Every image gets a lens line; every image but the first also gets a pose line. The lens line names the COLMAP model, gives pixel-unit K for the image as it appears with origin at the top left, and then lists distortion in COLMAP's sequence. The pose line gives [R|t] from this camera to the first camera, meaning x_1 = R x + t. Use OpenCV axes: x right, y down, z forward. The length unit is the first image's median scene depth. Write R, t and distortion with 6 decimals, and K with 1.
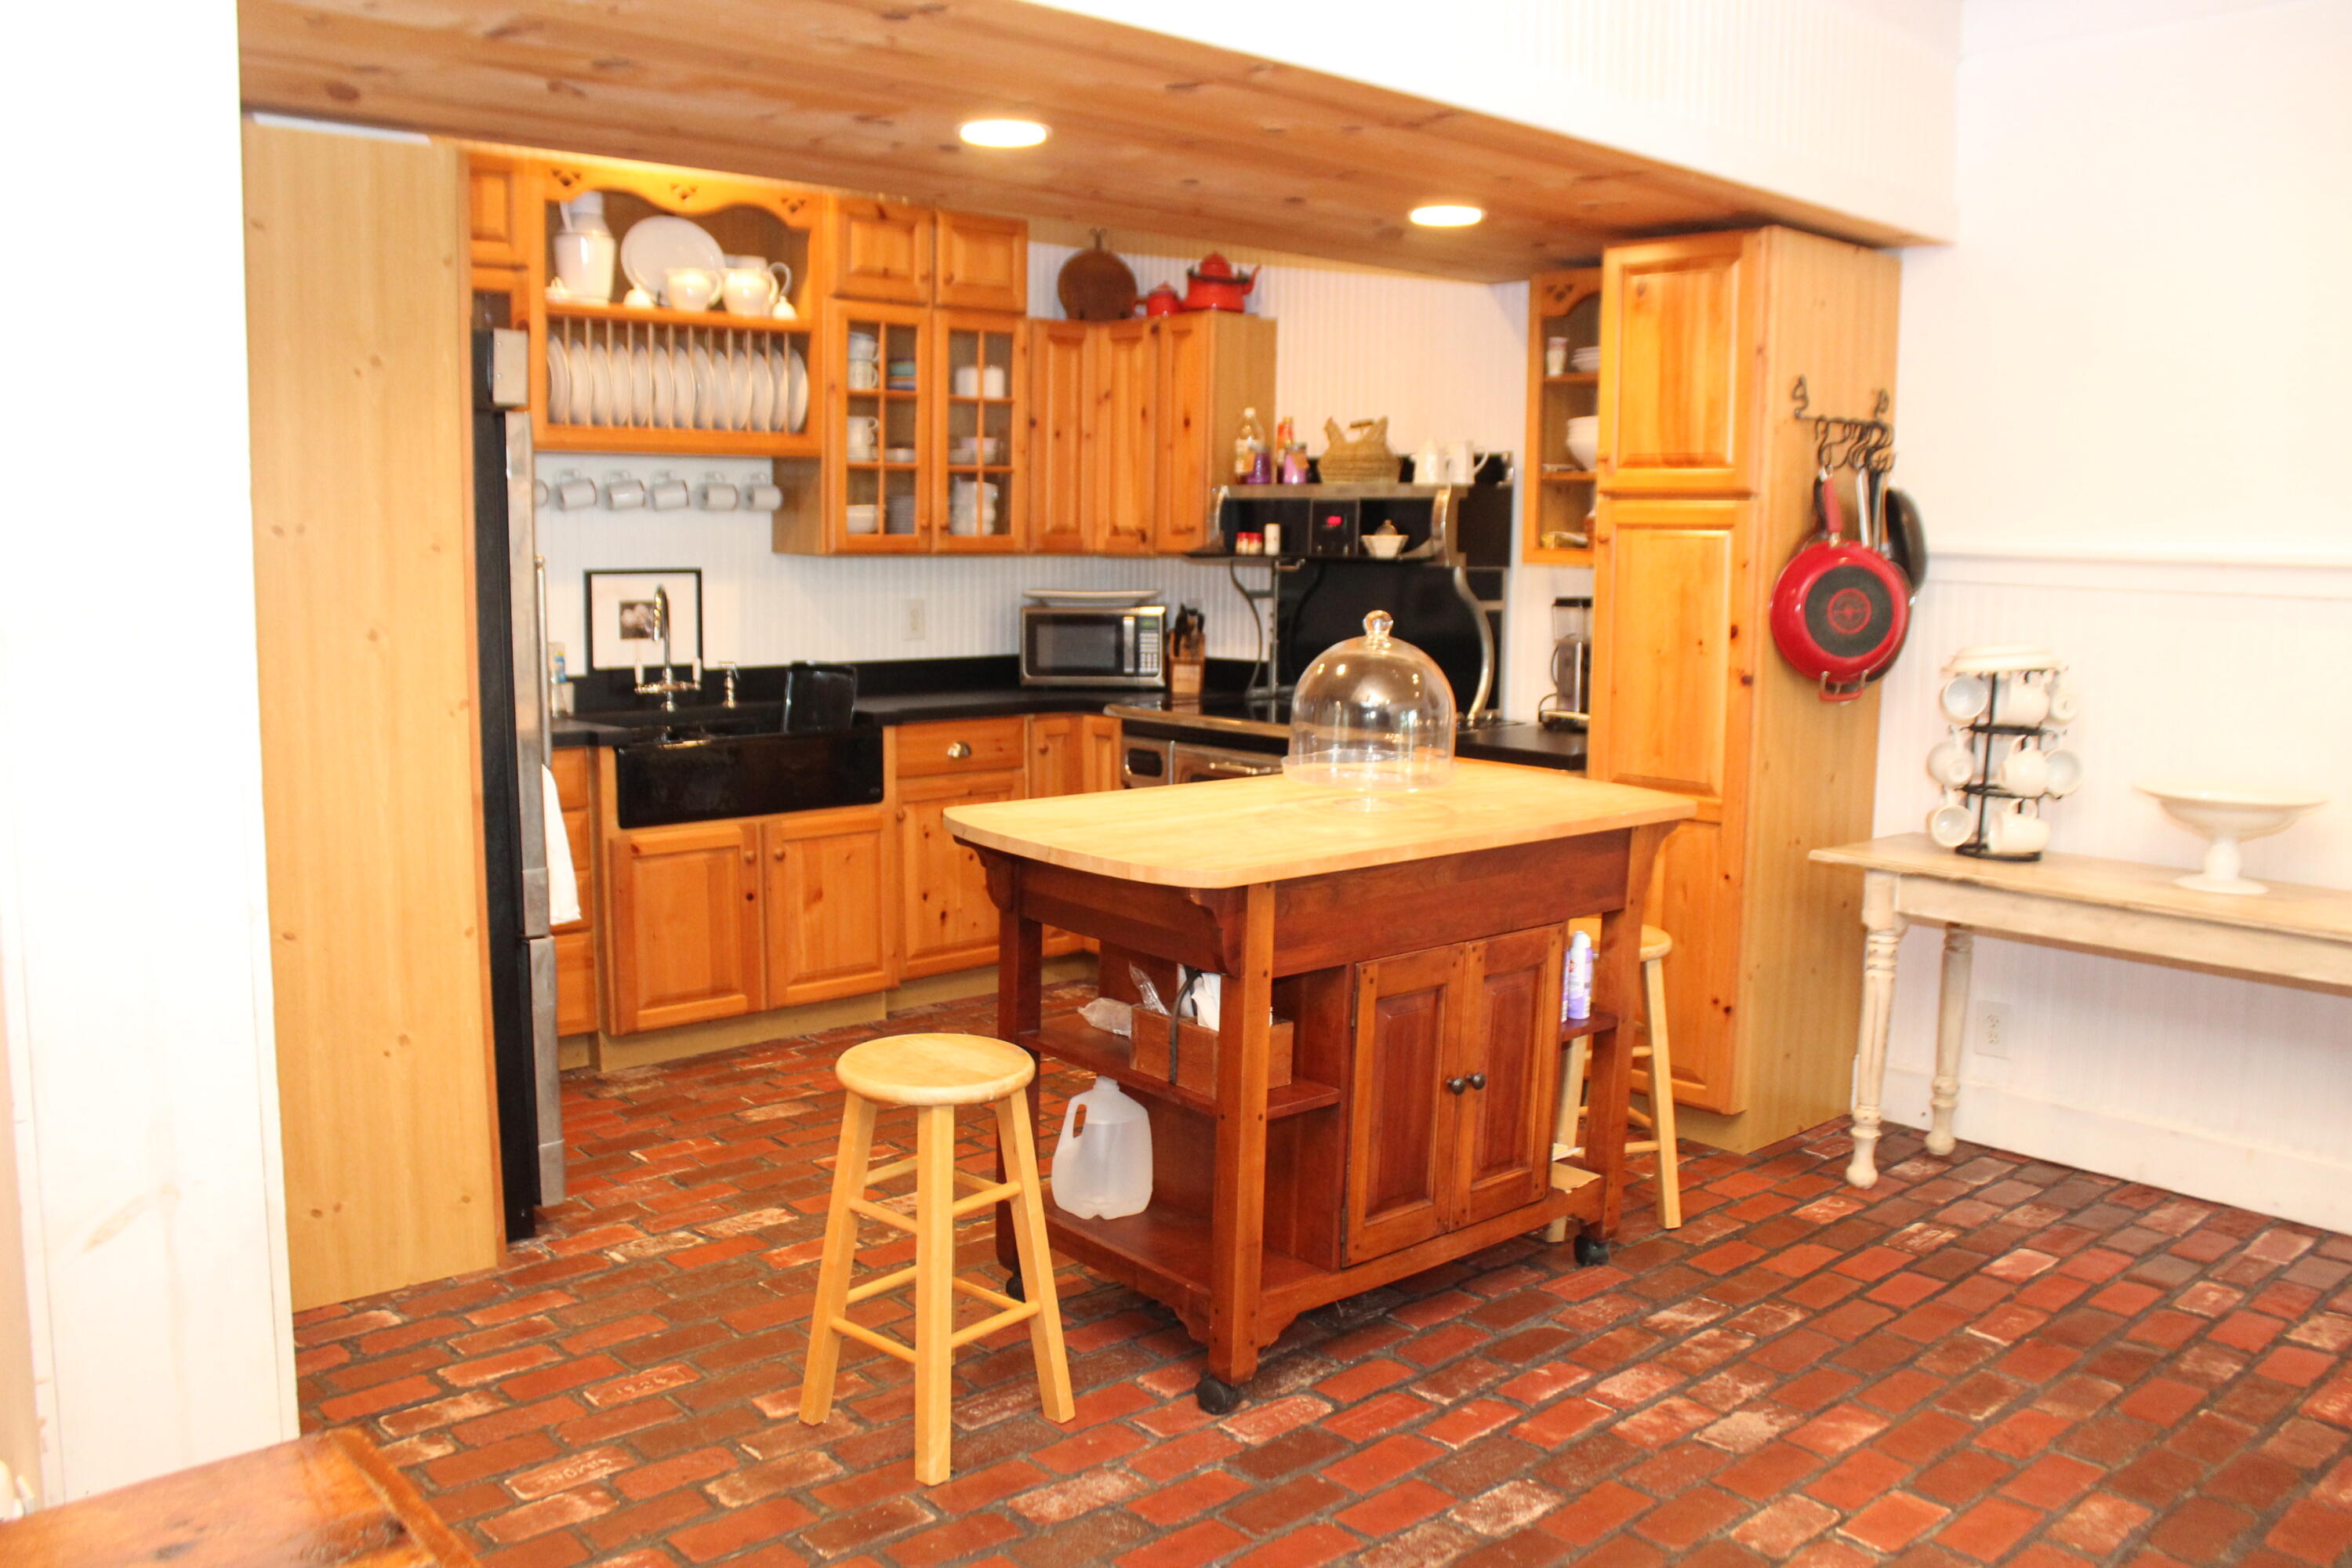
lens RADIAL K [[1939.5, 0, 1142.2], [0, 1939.5, 833.3], [0, 0, 1]] dist [-0.172341, 0.149080]
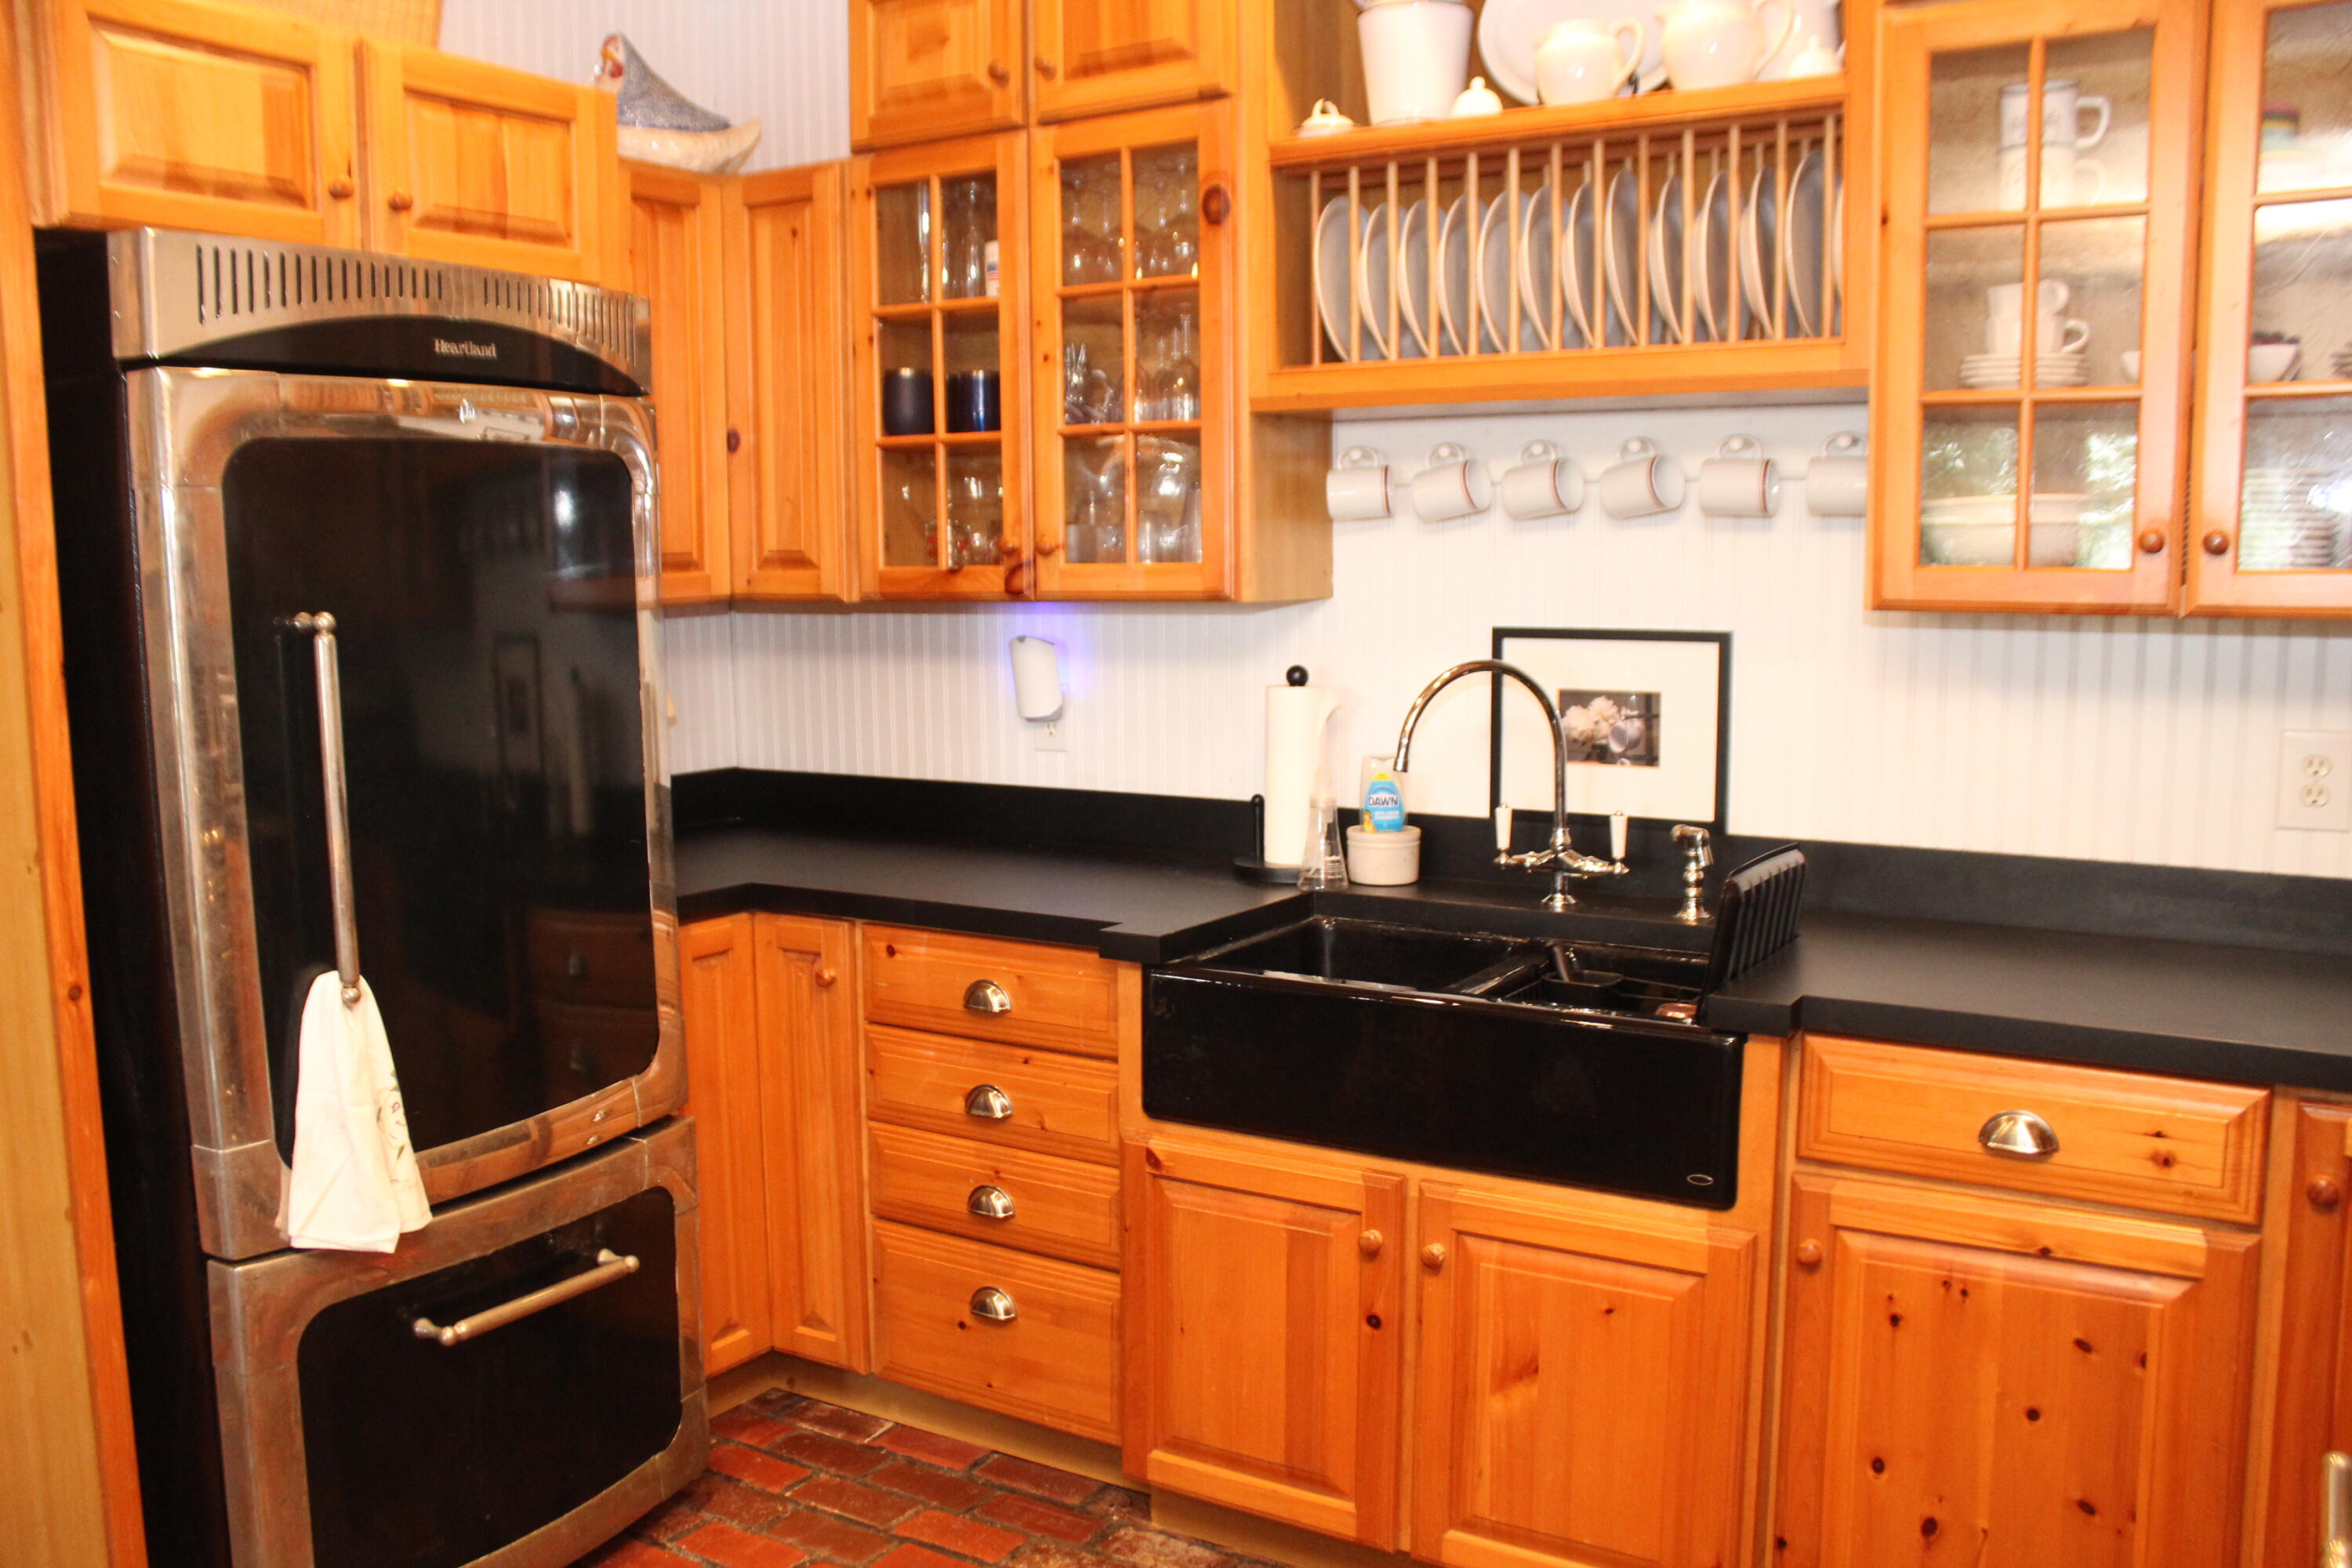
lens RADIAL K [[1939.5, 0, 1142.2], [0, 1939.5, 833.3], [0, 0, 1]] dist [-0.172341, 0.149080]
pose [[0.258209, 0.122021, -0.958352, 0.213843], [-0.131426, 0.987206, 0.090285, -0.116657], [0.957108, 0.102640, 0.270942, 0.764114]]
